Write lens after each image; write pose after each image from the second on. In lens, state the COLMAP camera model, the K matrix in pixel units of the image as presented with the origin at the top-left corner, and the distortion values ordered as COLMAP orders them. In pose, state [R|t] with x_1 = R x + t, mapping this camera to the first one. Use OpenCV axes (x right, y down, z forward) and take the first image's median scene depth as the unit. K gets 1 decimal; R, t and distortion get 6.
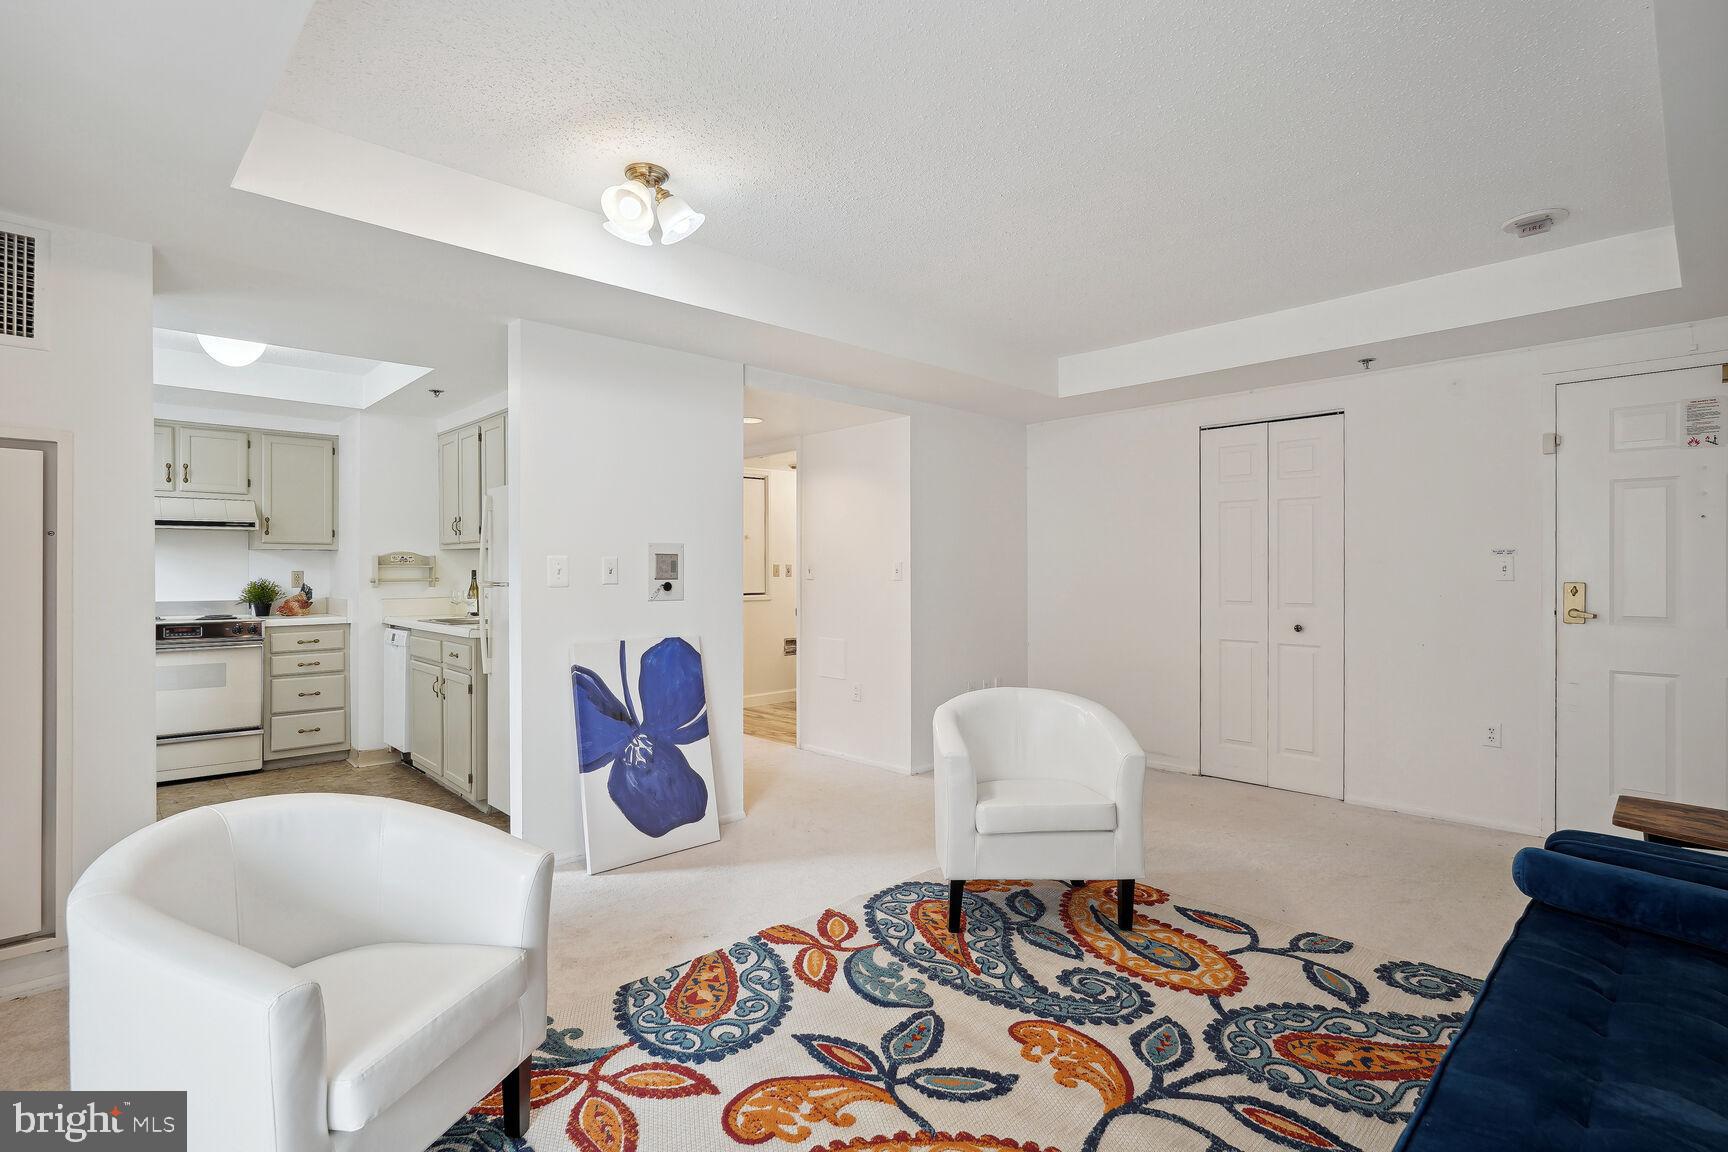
lens RADIAL K [[824.9, 0, 865.2], [0, 824.9, 569.2], [0, 0, 1]] dist [-0.021473, 0.011300]
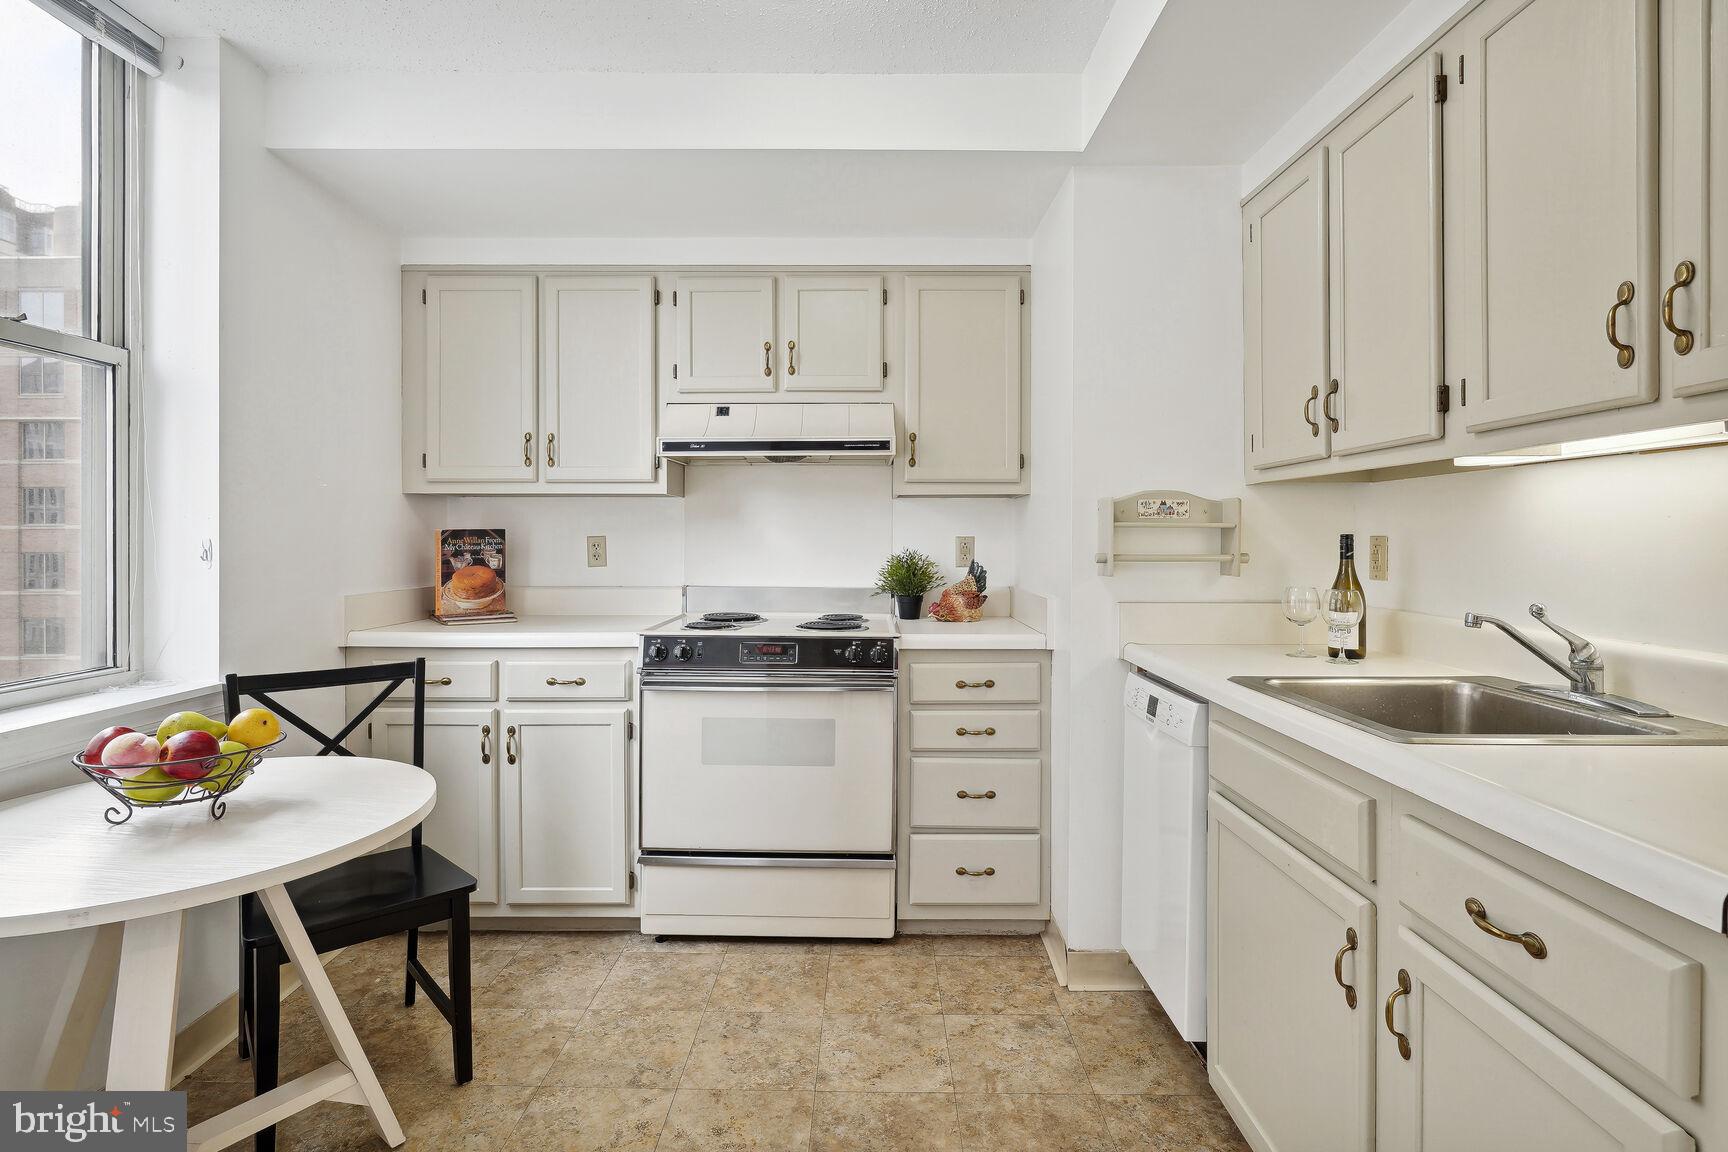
lens RADIAL K [[836.9, 0, 861.9], [0, 836.9, 539.9], [0, 0, 1]] dist [-0.021183, 0.010744]
pose [[0.720275, 0.003697, -0.693678, -0.388510], [-0.003545, 0.999992, 0.001649, 0.003907], [0.693679, 0.001272, 0.720283, 0.600318]]
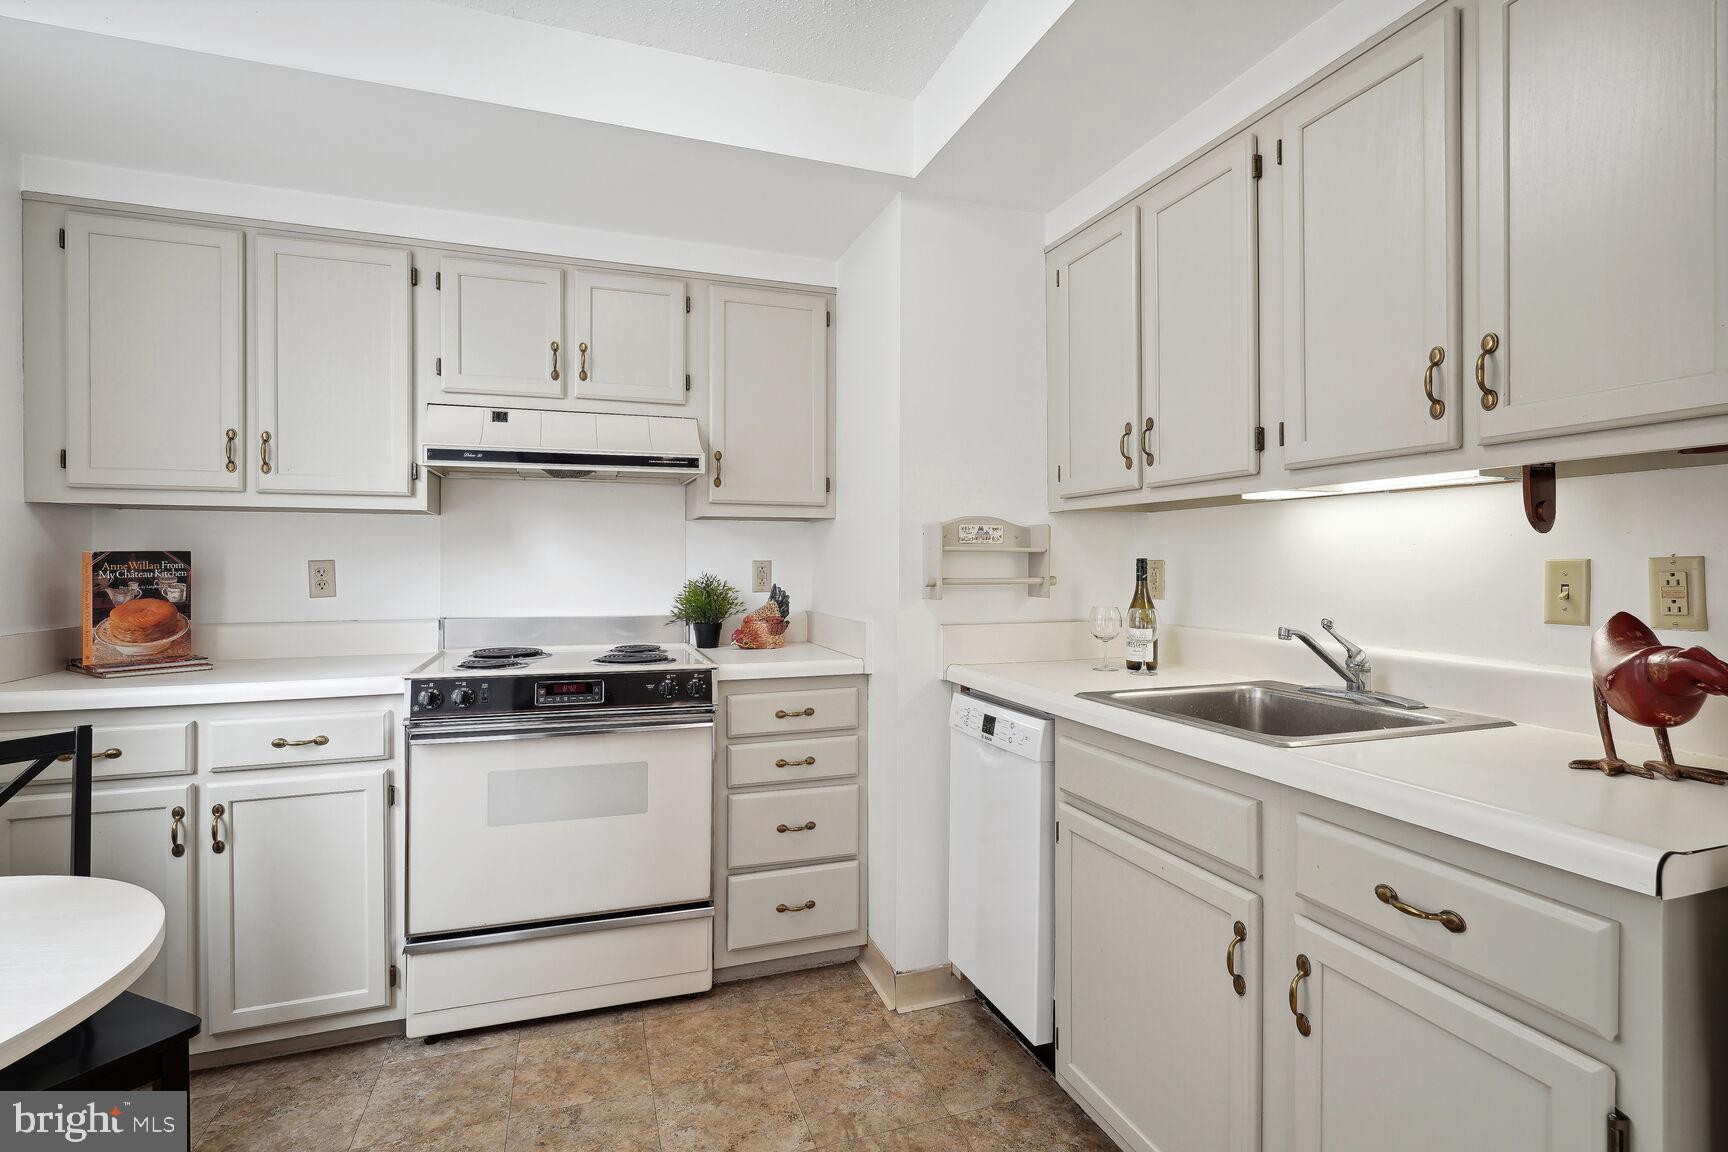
lens RADIAL K [[820.4, 0, 865.6], [0, 820.4, 563.4], [0, 0, 1]] dist [-0.019217, 0.009255]
pose [[0.914162, 0.002127, -0.405343, -0.454106], [-0.002396, 0.999997, -0.000157, 0.004107], [0.405342, 0.001115, 0.914165, 0.590554]]
